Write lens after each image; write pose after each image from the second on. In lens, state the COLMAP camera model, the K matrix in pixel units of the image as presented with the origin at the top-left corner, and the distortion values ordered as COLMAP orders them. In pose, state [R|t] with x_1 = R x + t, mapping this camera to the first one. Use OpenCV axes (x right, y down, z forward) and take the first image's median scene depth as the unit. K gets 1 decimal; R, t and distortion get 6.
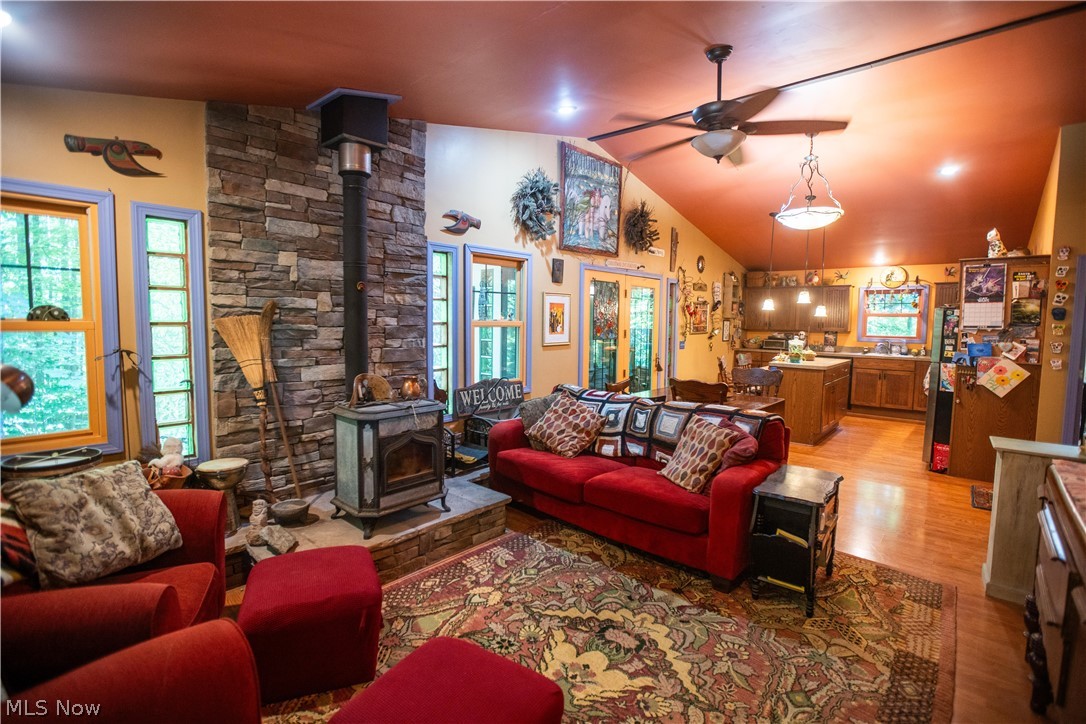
lens RADIAL K [[500.6, 0, 537.8], [0, 500.6, 355.1], [0, 0, 1]] dist [-0.046036, 0.014623]
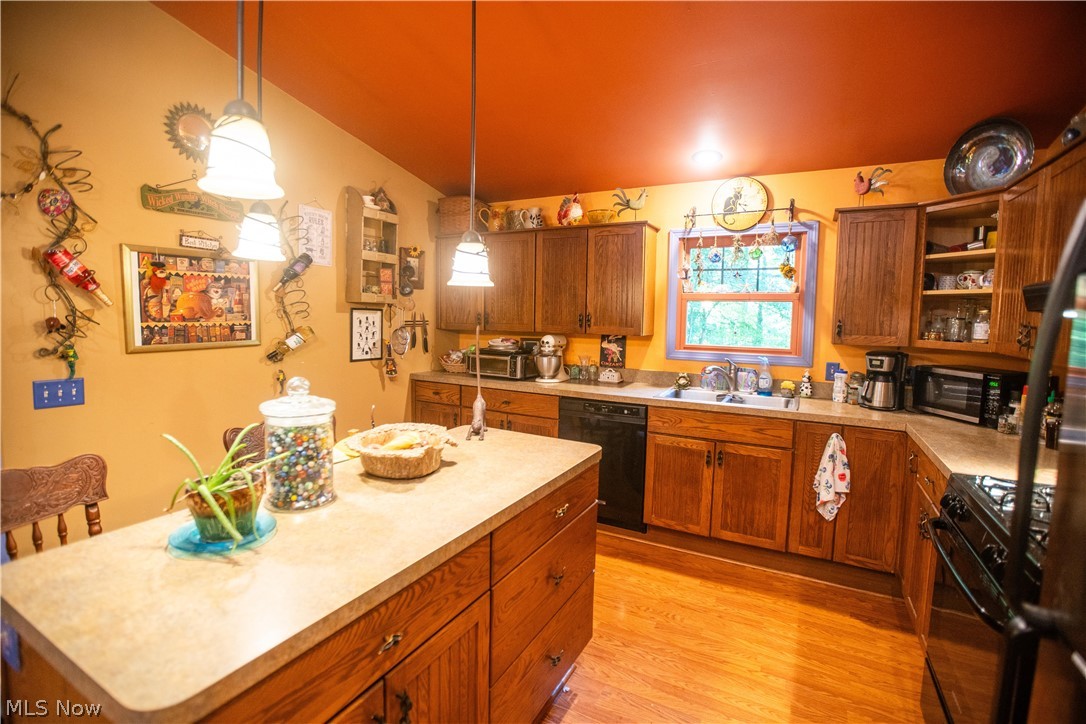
lens RADIAL K [[500.6, 0, 541.9], [0, 500.6, 353.5], [0, 0, 1]] dist [-0.046036, 0.014623]
pose [[0.972394, -0.014210, 0.232914, 0.688751], [0.012262, 0.999877, 0.009809, -0.059448], [-0.233024, -0.006682, 0.972448, 0.937456]]
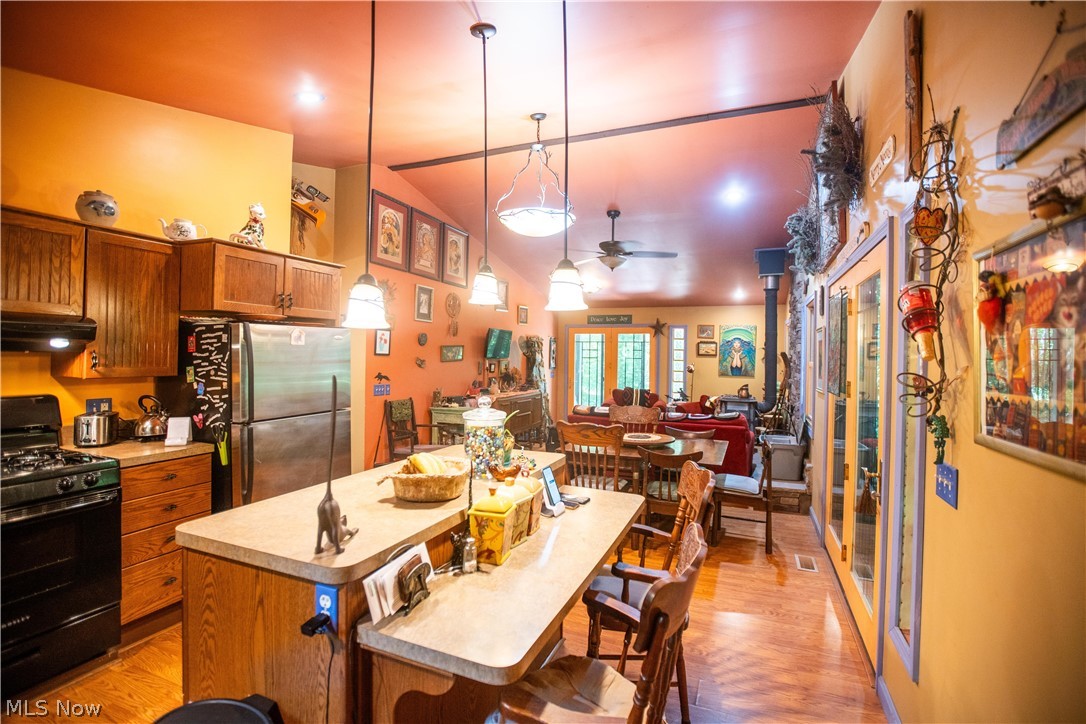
lens RADIAL K [[500.6, 0, 538.4], [0, 500.6, 356.7], [0, 0, 1]] dist [-0.046036, 0.014623]
pose [[-0.945976, -0.025793, -0.323209, 0.717292], [-0.050415, 0.996408, 0.068042, -0.107237], [0.320293, 0.080660, -0.943878, 1.583920]]
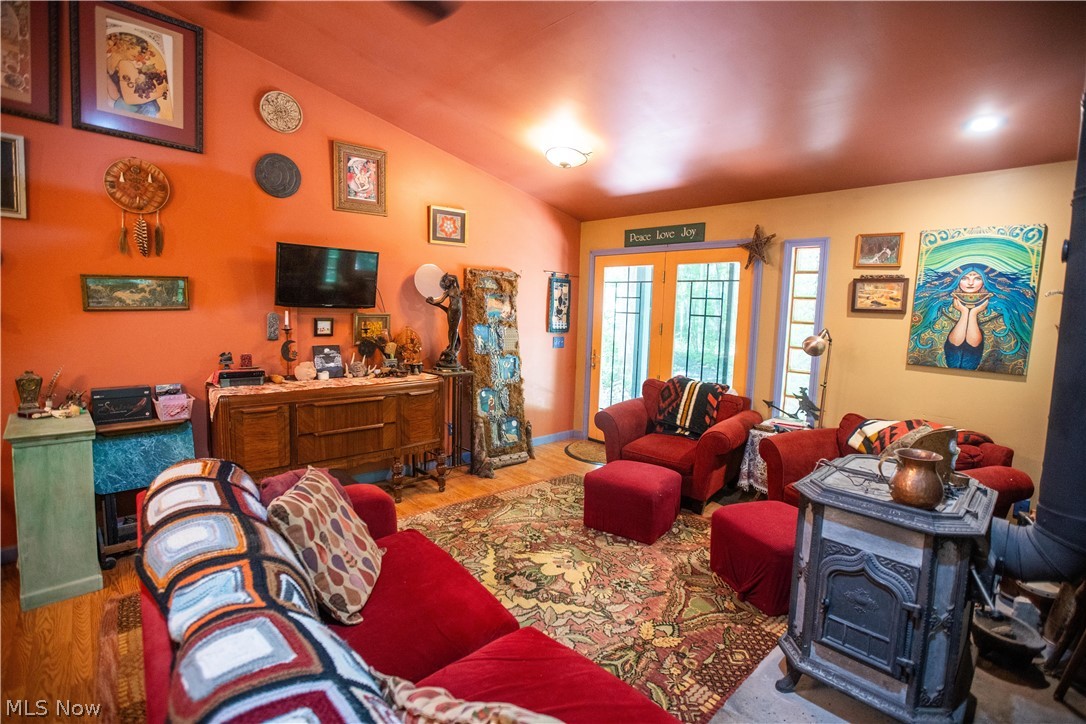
lens RADIAL K [[500.6, 0, 538.1], [0, 500.6, 351.8], [0, 0, 1]] dist [-0.046036, 0.014623]
pose [[-0.995300, -0.051173, 0.082220, 0.028184], [-0.037371, 0.986182, 0.161395, -0.062199], [-0.089343, 0.157564, -0.983459, 0.868919]]
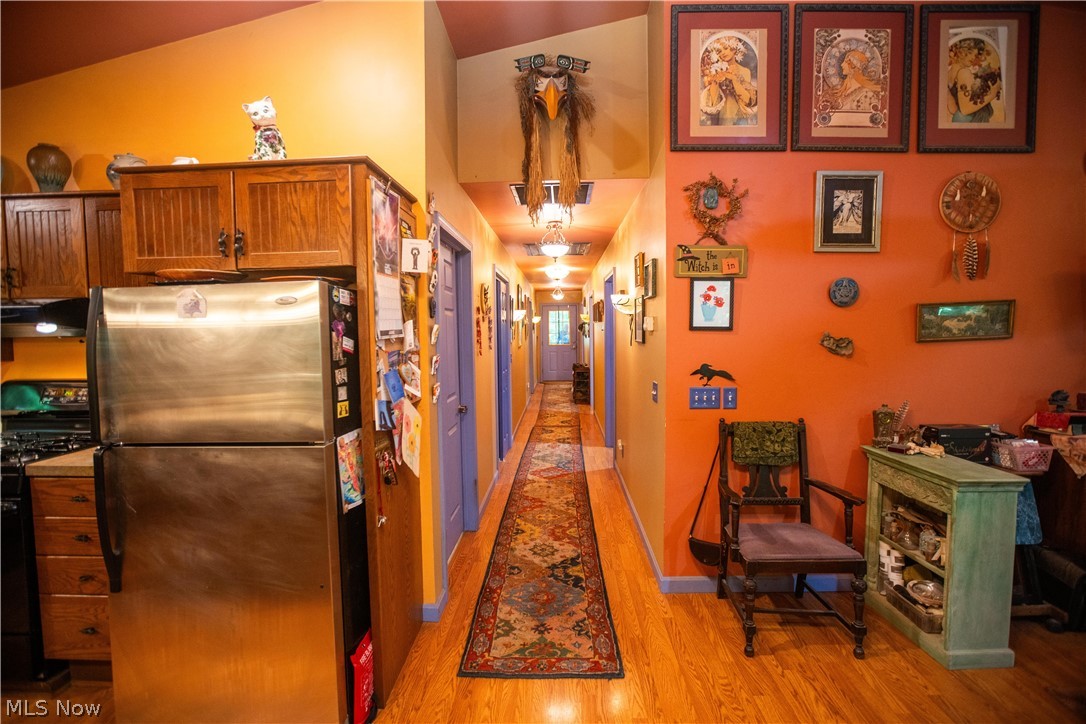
lens RADIAL K [[500.6, 0, 543.5], [0, 500.6, 353.2], [0, 0, 1]] dist [-0.046036, 0.014623]
pose [[-0.639926, -0.042499, 0.767260, 0.415297], [0.058807, 0.992833, 0.104041, -0.065956], [-0.766183, 0.111699, -0.632841, 0.997774]]
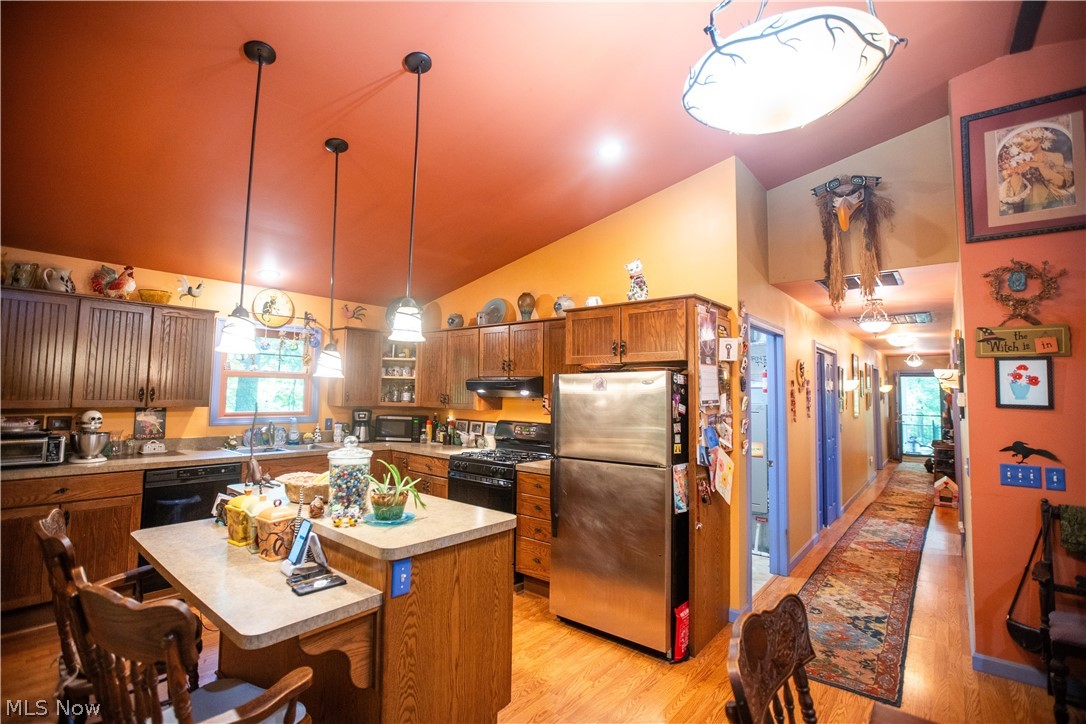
lens RADIAL K [[500.6, 0, 542.8], [0, 500.6, 356.0], [0, 0, 1]] dist [-0.046036, 0.014623]
pose [[-0.037707, 0.058956, 0.997548, 0.215741], [0.056230, 0.996802, -0.056787, -0.079601], [-0.997706, 0.053951, -0.040901, 1.056560]]
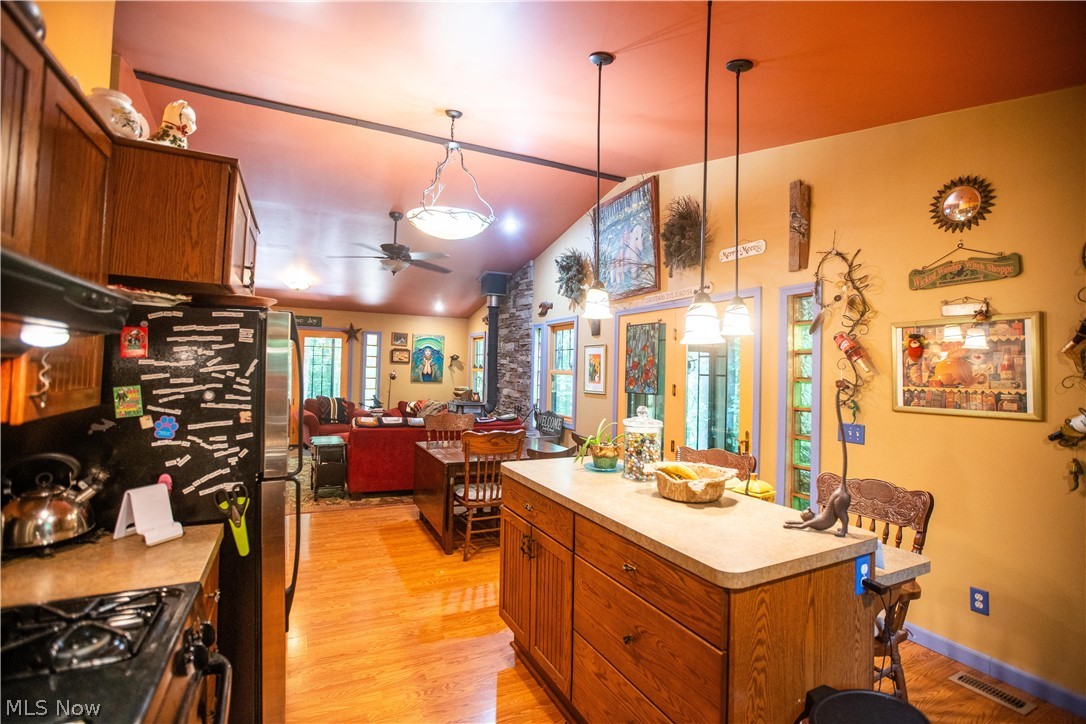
lens RADIAL K [[500.6, 0, 540.9], [0, 500.6, 357.1], [0, 0, 1]] dist [-0.046036, 0.014623]
pose [[-0.370186, -0.042437, -0.927988, 1.064357], [-0.094859, 0.995461, -0.007682, -0.077382], [0.924102, 0.085184, -0.372531, 1.276003]]
